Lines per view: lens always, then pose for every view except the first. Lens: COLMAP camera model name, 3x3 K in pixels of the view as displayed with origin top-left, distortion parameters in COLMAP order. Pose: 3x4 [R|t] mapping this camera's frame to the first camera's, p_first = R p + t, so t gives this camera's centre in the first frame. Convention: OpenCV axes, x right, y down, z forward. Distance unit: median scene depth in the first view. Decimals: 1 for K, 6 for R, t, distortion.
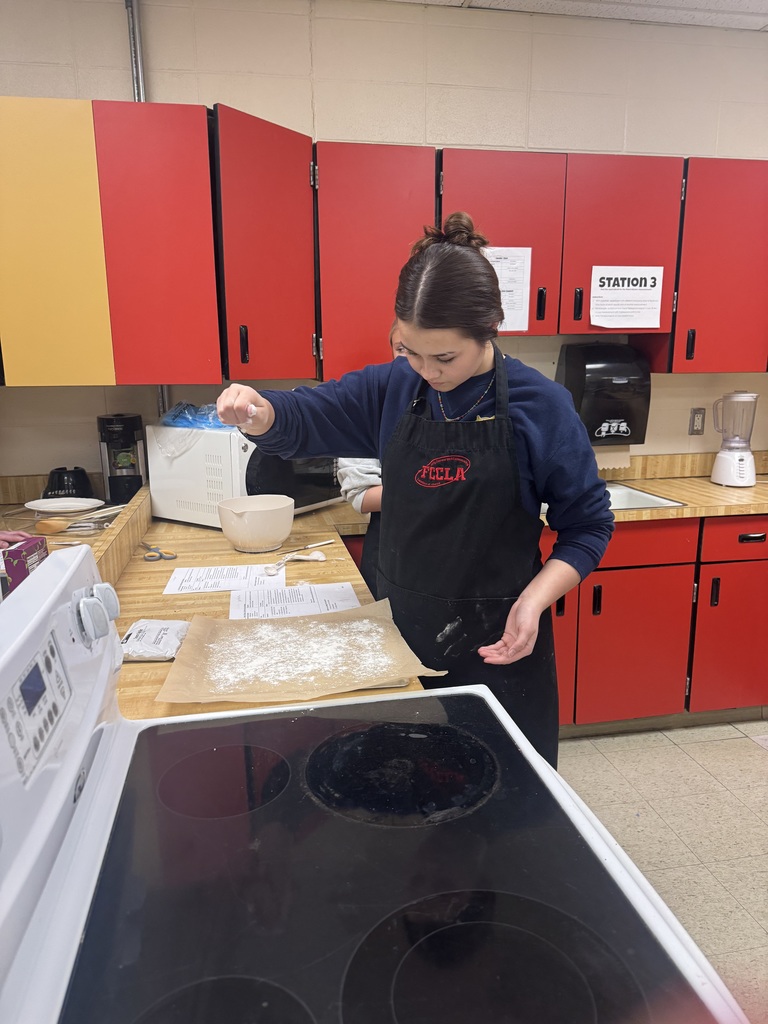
lens RADIAL K [[718.9, 0, 387.2], [0, 718.9, 526.0], [0, 0, 1]] dist [-0.004823, -0.106929]
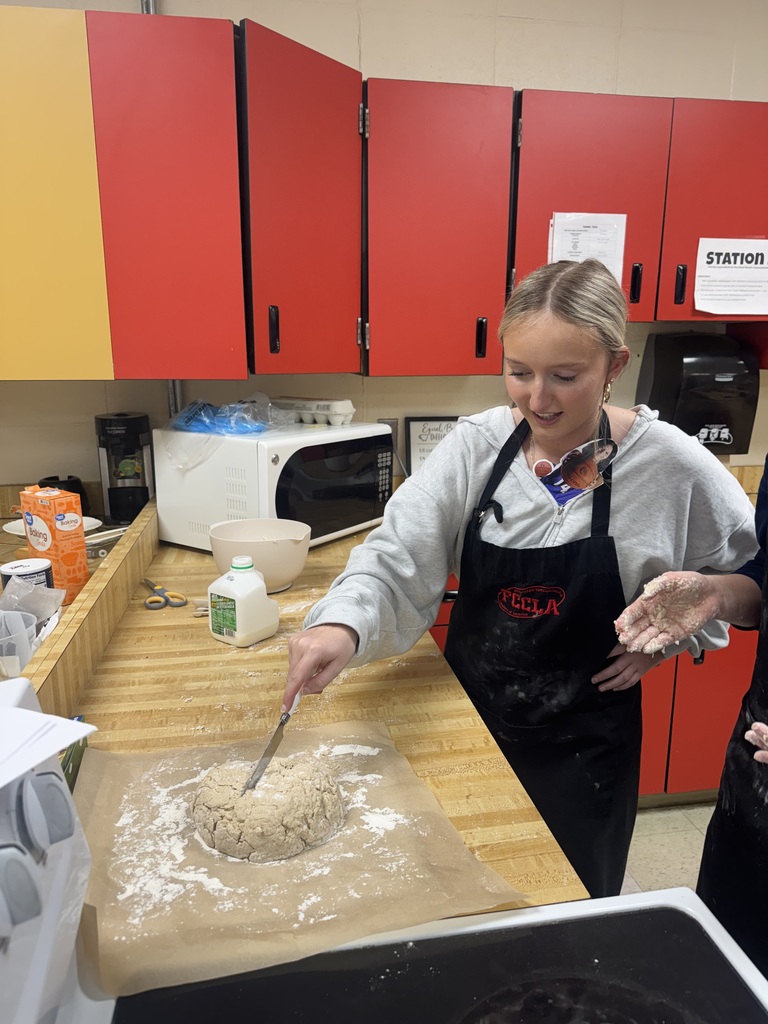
lens RADIAL K [[711.6, 0, 384.0], [0, 711.6, 512.0], [0, 0, 1]] dist [-0.036083, -0.006861]
pose [[0.999721, 0.011682, -0.020506, -0.053739], [-0.011756, 0.999925, -0.003479, -0.043484], [0.020464, 0.003719, 0.999784, 0.191467]]
